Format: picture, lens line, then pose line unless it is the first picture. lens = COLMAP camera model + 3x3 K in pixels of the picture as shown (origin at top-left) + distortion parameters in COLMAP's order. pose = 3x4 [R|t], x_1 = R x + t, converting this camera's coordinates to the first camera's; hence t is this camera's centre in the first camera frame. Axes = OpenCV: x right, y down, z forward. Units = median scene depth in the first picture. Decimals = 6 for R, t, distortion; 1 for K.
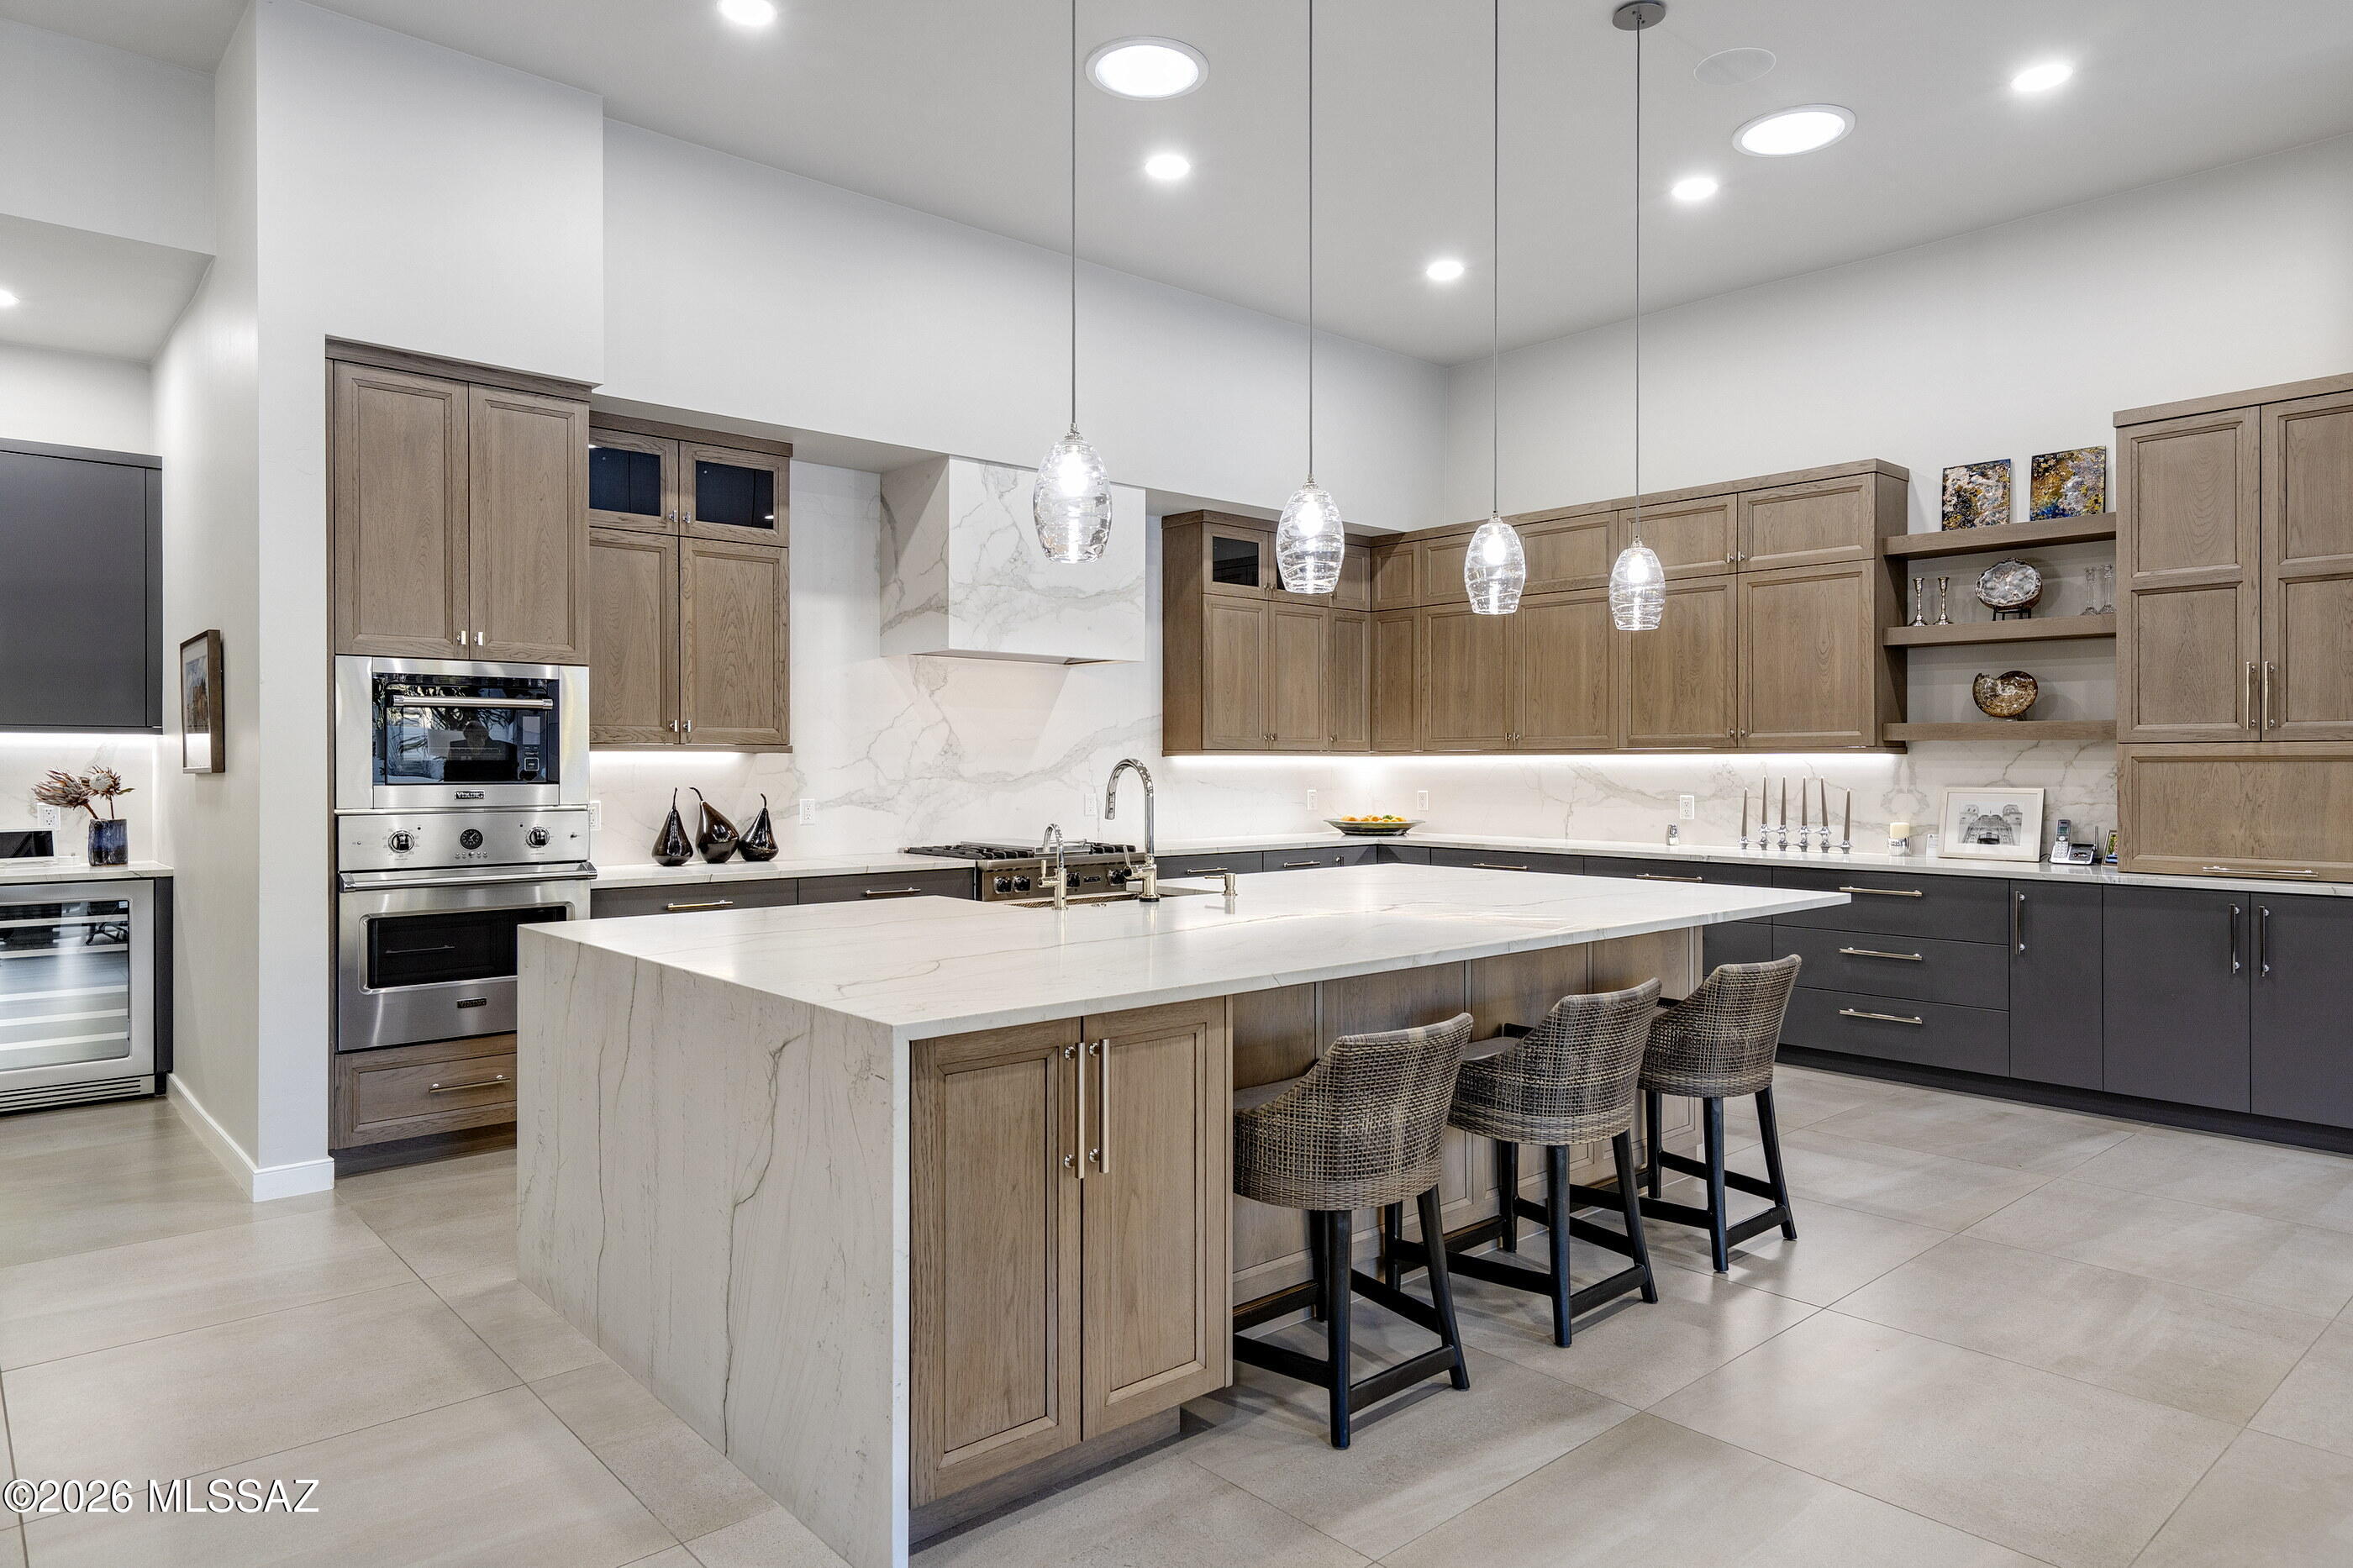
lens RADIAL K [[1410.1, 0, 1171.1], [0, 1410.1, 772.6], [0, 0, 1]] dist [0.016738, 0.002986]
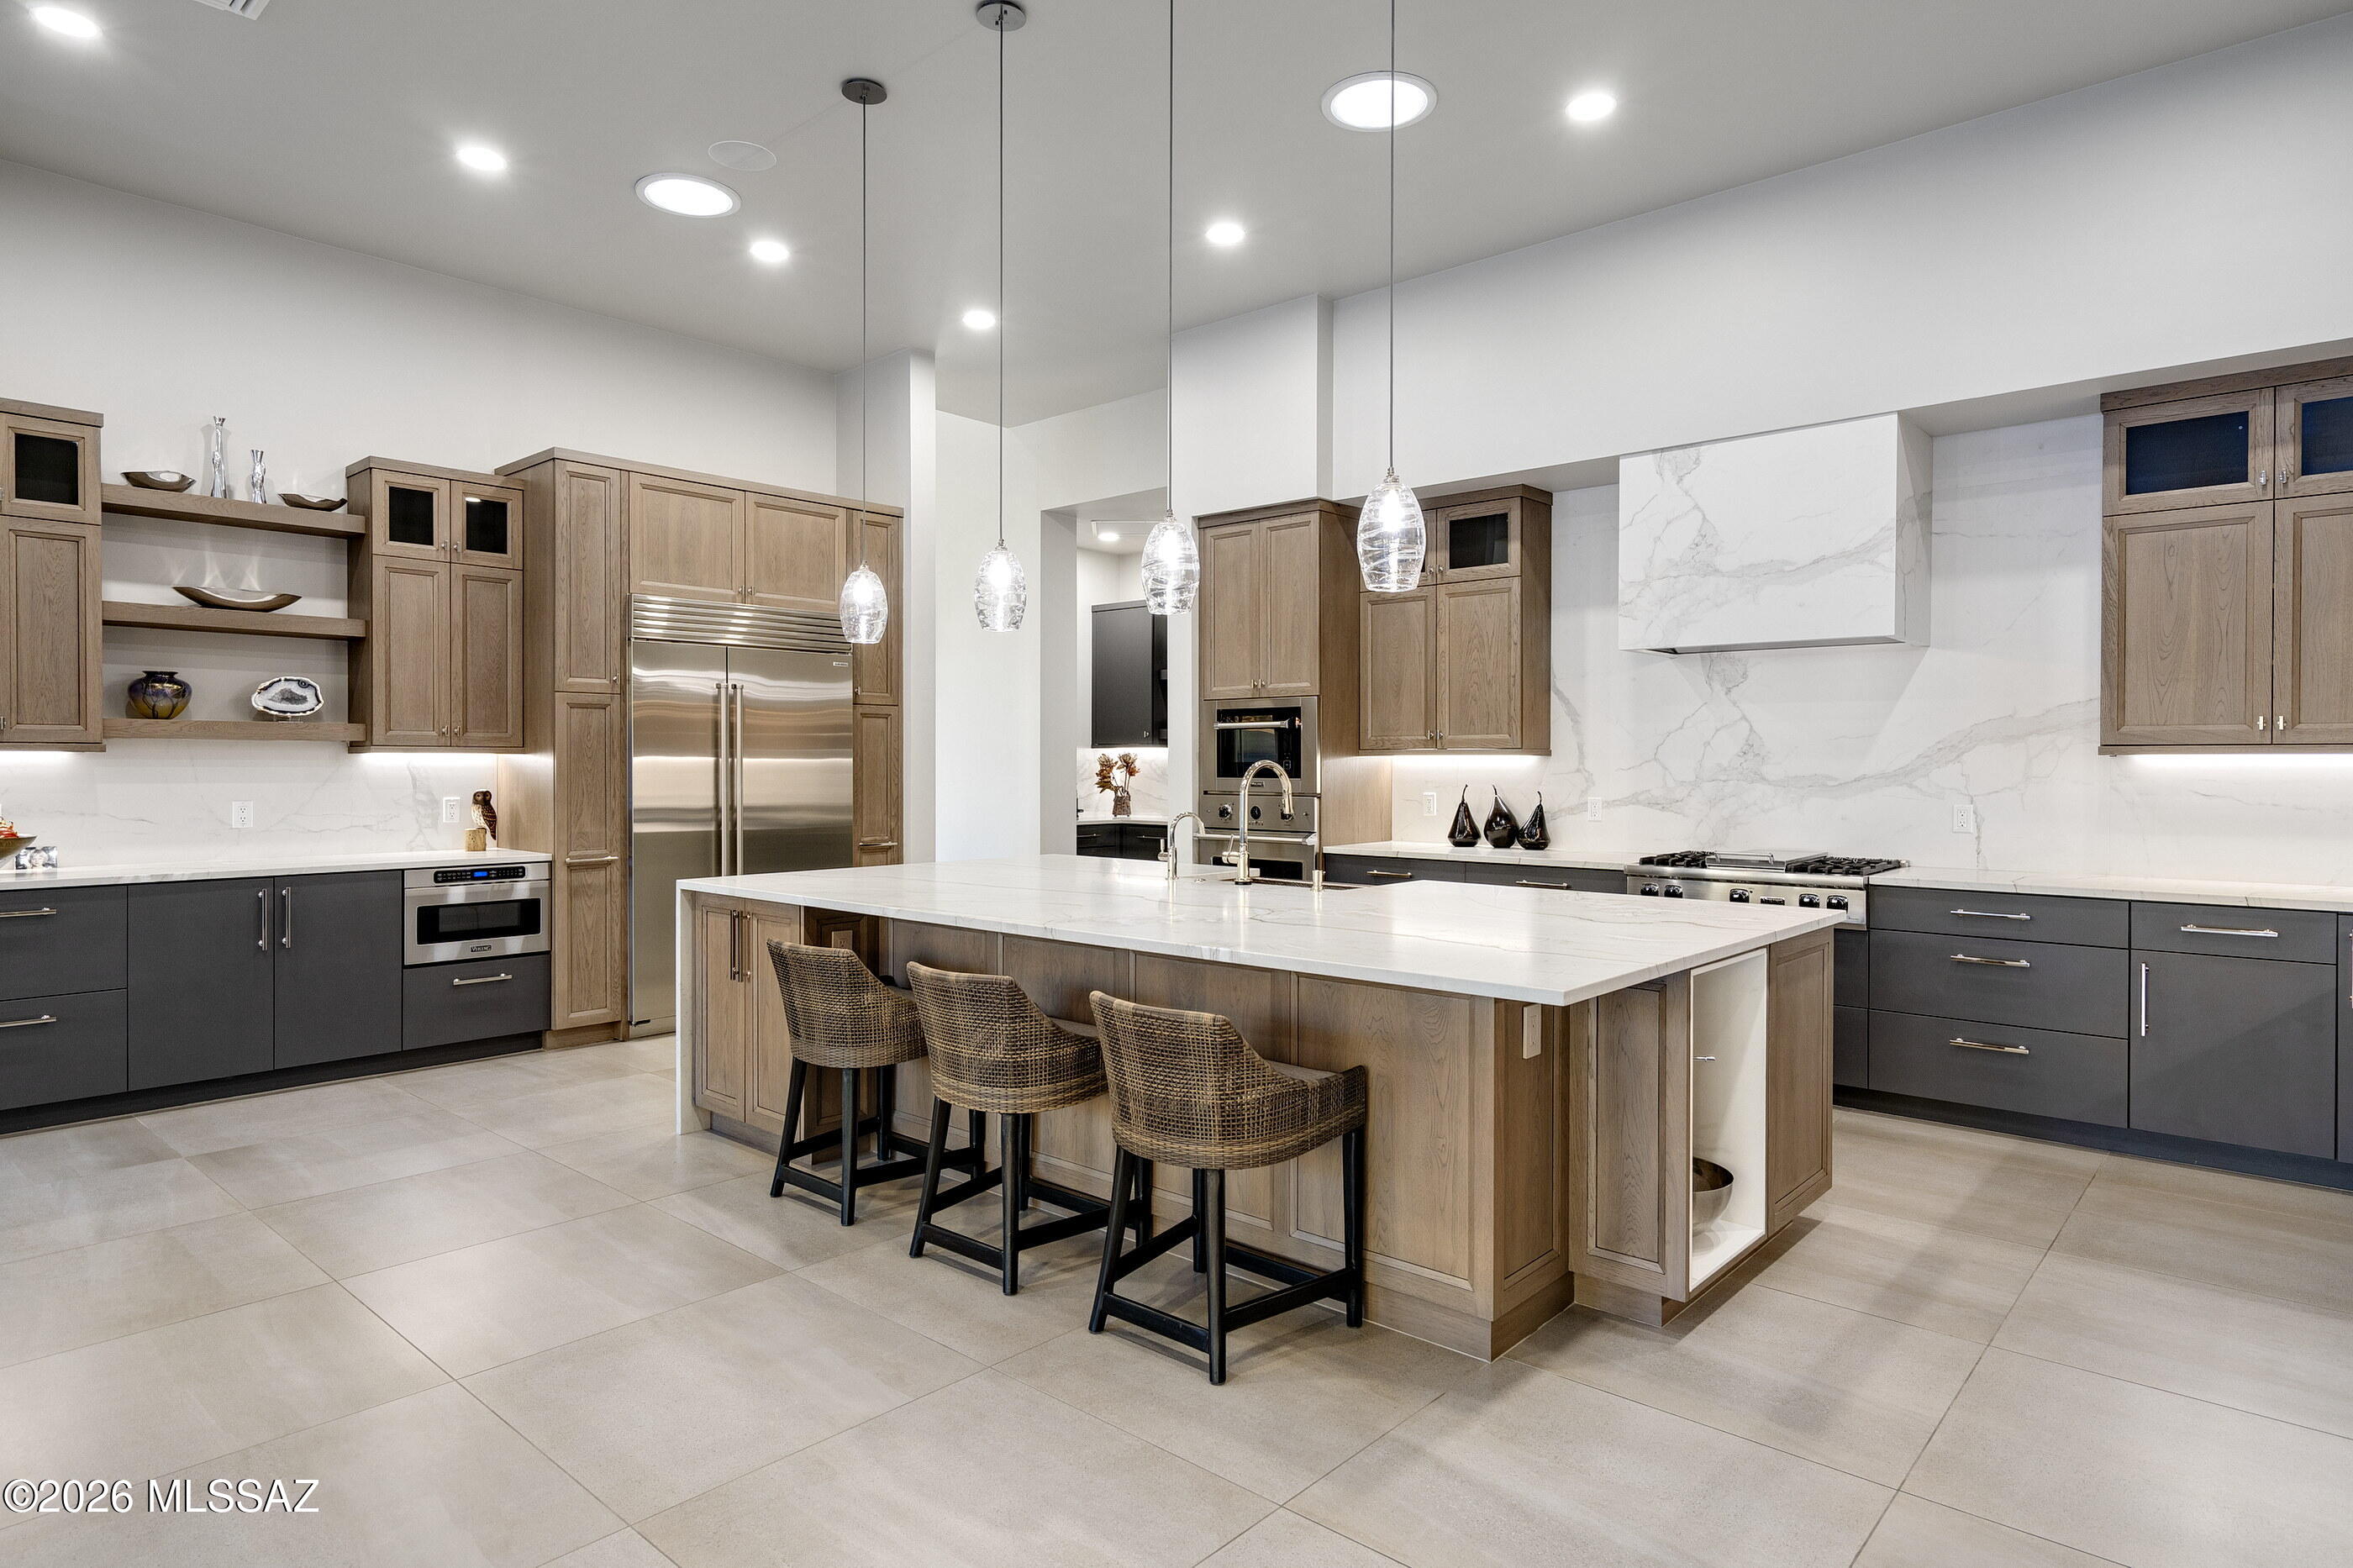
lens RADIAL K [[1320.9, 0, 1171.6], [0, 1320.9, 780.9], [0, 0, 1]] dist [-0.026935, -0.000441]
pose [[0.112226, 0.008439, -0.993647, 0.753268], [-0.011649, 0.999906, 0.007176, 0.002453], [0.993614, 0.010770, 0.112313, 0.595992]]
